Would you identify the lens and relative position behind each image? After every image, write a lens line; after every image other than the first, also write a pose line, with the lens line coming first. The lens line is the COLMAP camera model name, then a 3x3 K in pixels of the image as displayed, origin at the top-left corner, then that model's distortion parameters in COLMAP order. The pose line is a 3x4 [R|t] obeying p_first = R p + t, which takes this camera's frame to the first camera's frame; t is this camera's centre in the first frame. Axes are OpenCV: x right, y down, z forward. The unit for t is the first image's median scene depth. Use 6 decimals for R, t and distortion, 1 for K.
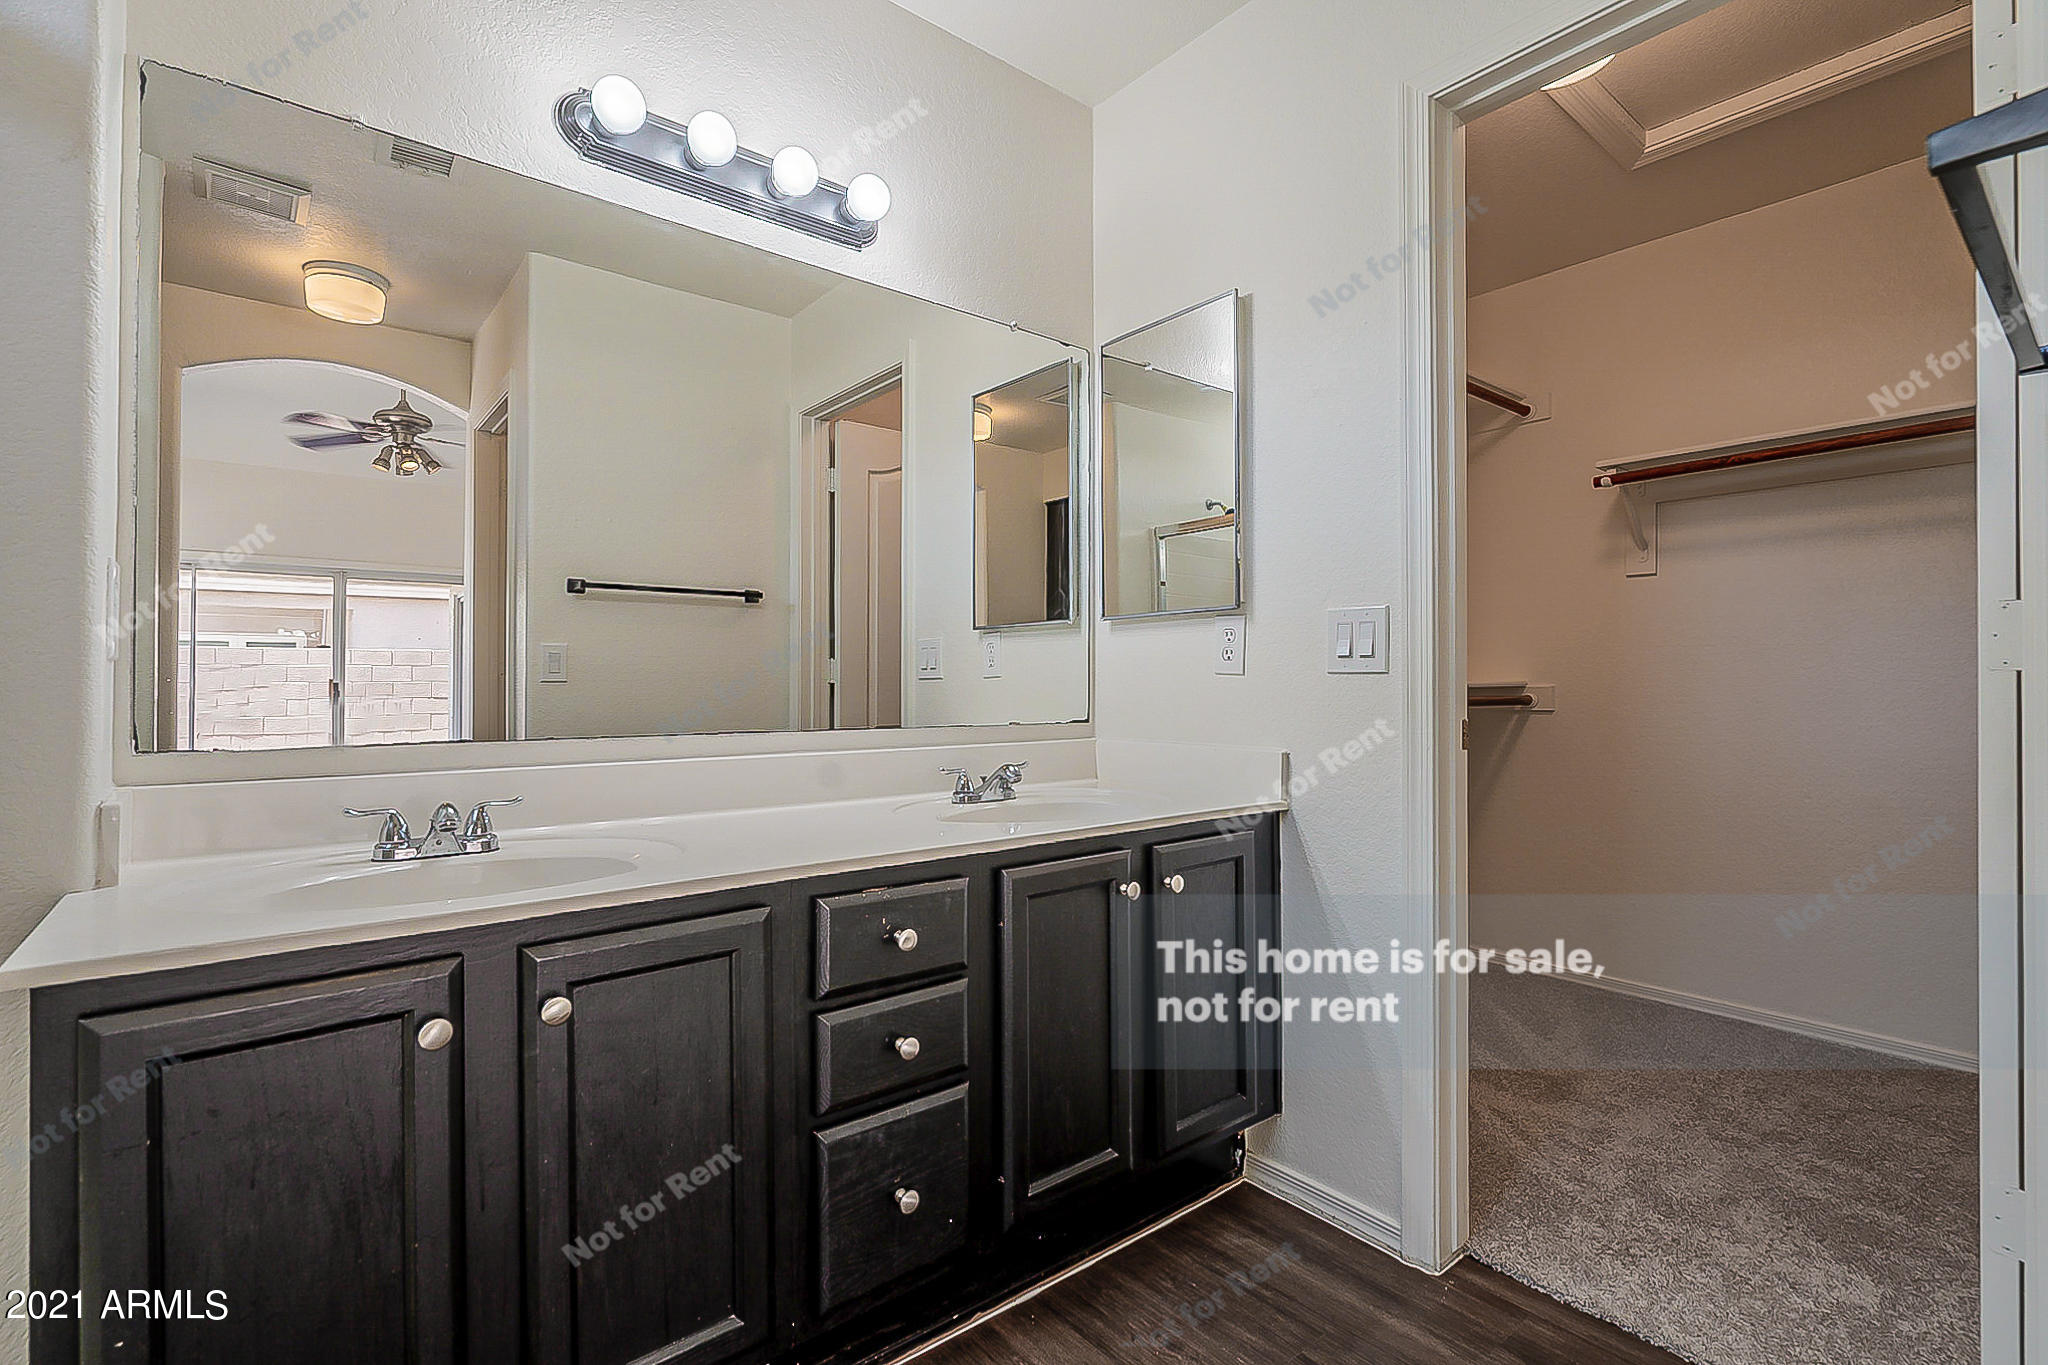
lens RADIAL K [[953.6, 0, 1024.0], [0, 953.6, 682.5], [0, 0, 1]] dist [-0.016994, -0.000043]
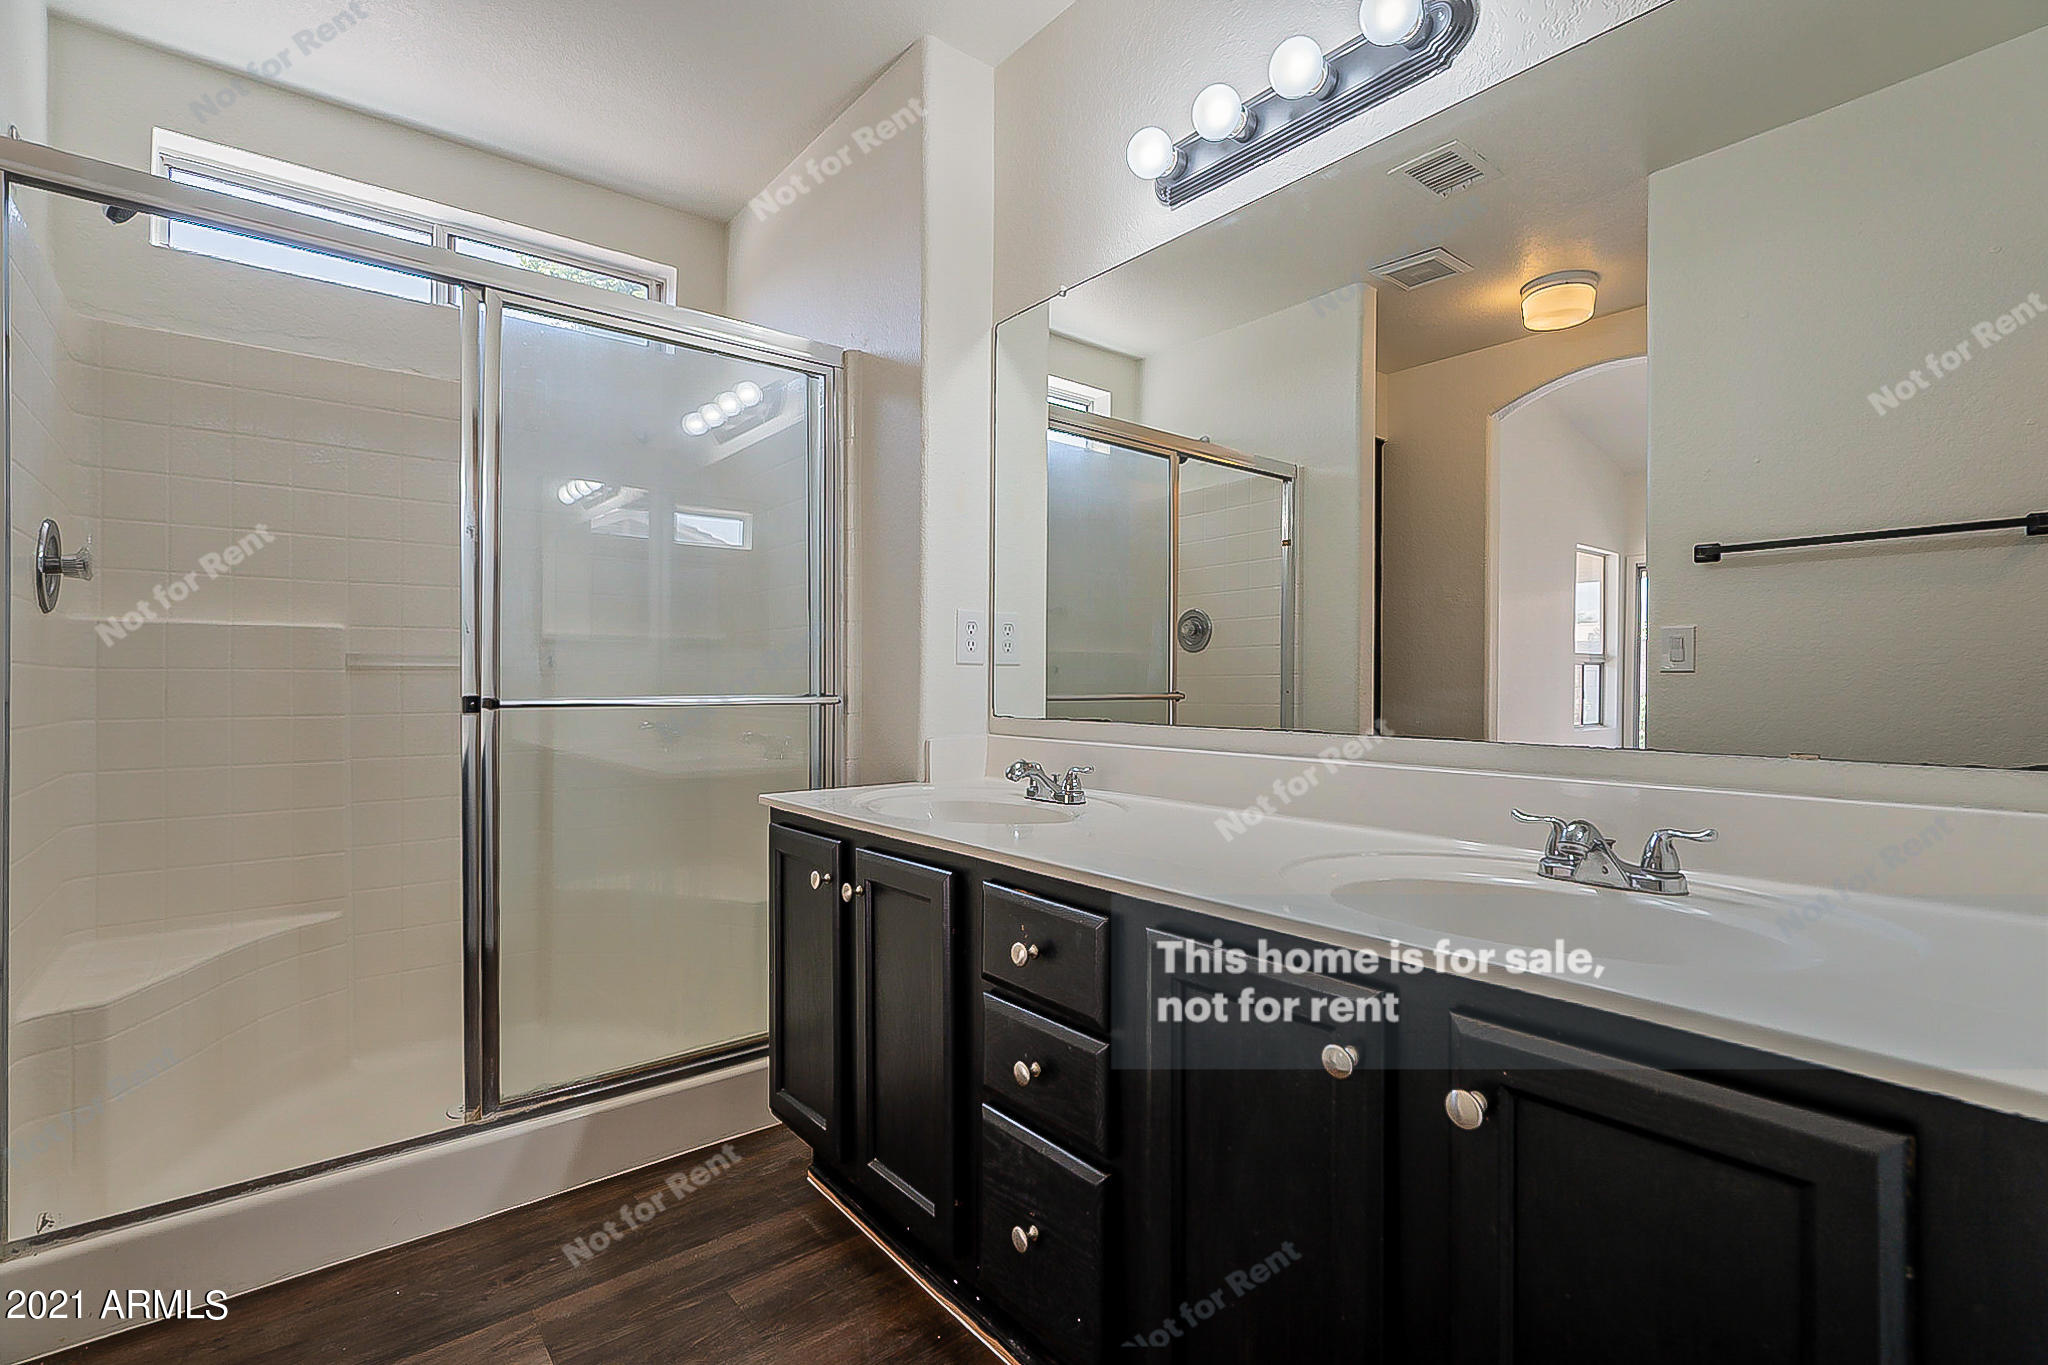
lens RADIAL K [[953.6, 0, 1024.0], [0, 953.6, 682.5], [0, 0, 1]] dist [-0.016994, -0.000043]
pose [[-0.030016, 0.006755, -0.999527, 0.599807], [0.006809, 0.999955, 0.006553, -0.001866], [0.999526, -0.006609, -0.030060, 0.772215]]
